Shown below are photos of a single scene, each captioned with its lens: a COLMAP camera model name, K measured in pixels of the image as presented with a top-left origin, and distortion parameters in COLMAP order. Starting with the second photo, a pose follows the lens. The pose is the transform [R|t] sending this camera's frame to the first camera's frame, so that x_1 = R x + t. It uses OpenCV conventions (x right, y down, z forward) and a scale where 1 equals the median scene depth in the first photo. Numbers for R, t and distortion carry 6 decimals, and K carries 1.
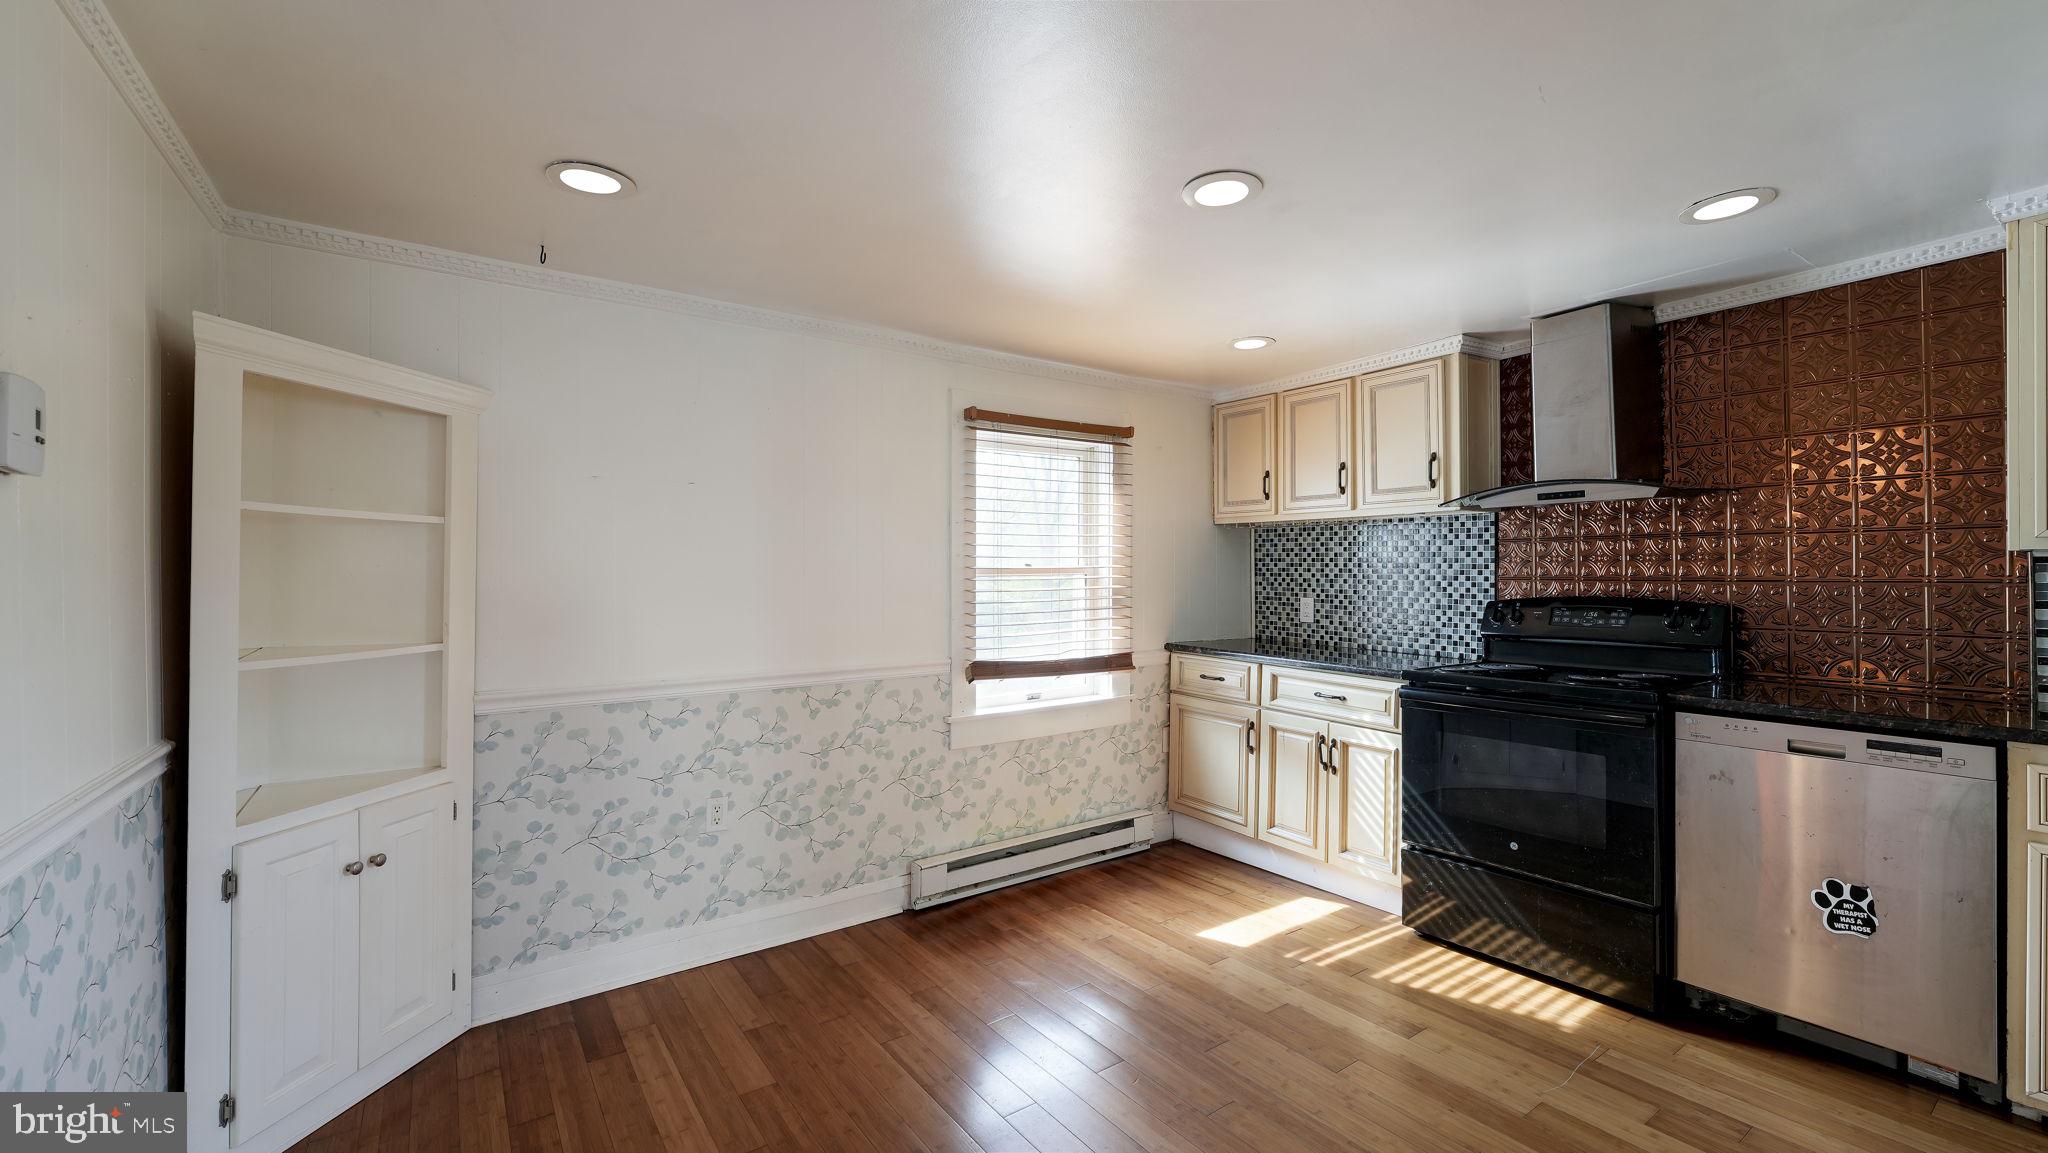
lens RADIAL K [[826.5, 0, 1009.4], [0, 826.5, 565.4], [0, 0, 1]] dist [-0.008034, 0.000692]
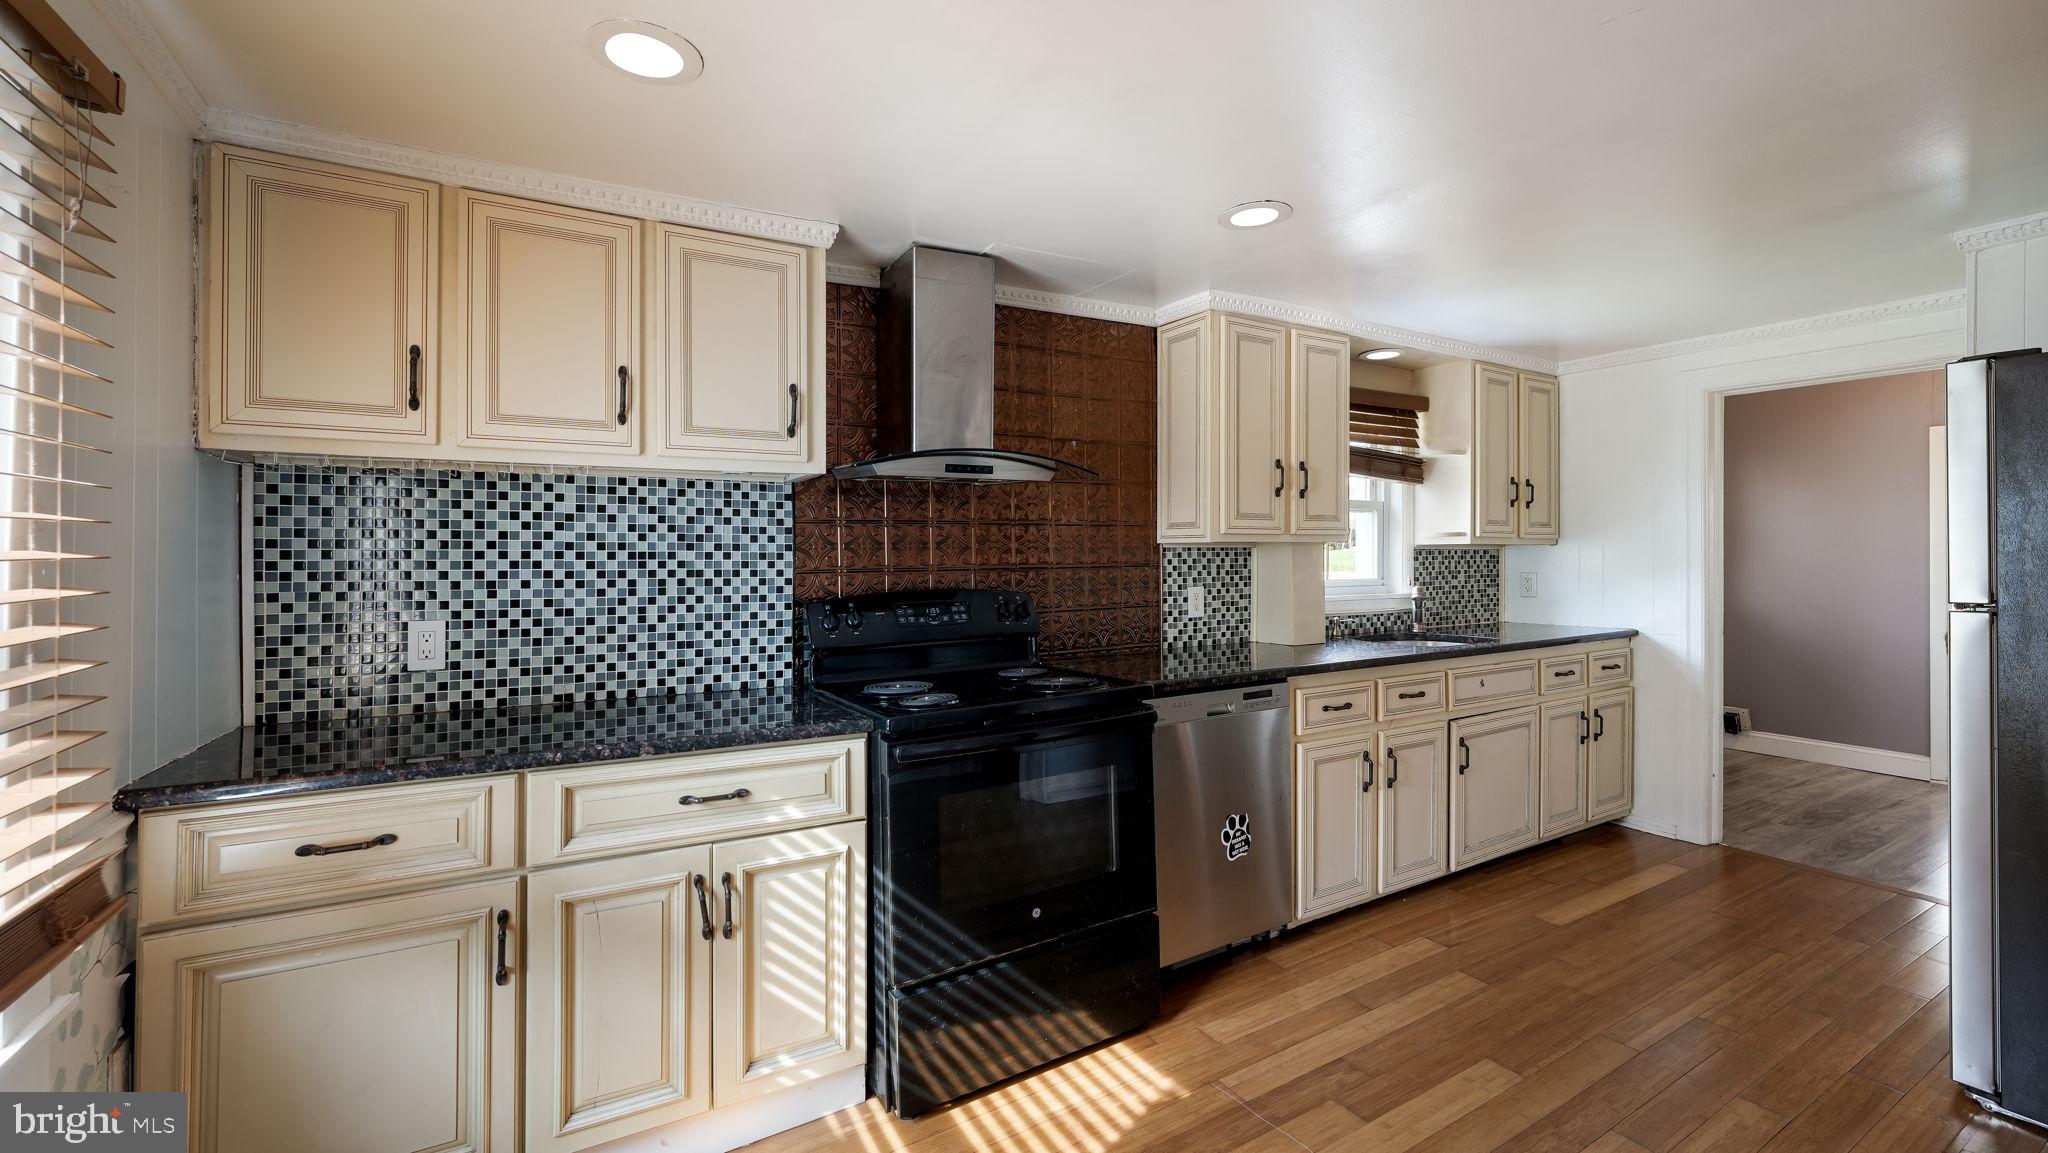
lens RADIAL K [[826.5, 0, 1016.9], [0, 826.5, 551.5], [0, 0, 1]] dist [-0.008034, 0.000692]
pose [[0.069832, 0.005808, 0.997542, -0.126158], [0.004775, 0.999970, -0.006156, 0.002804], [-0.997547, 0.005193, 0.069802, 0.714698]]
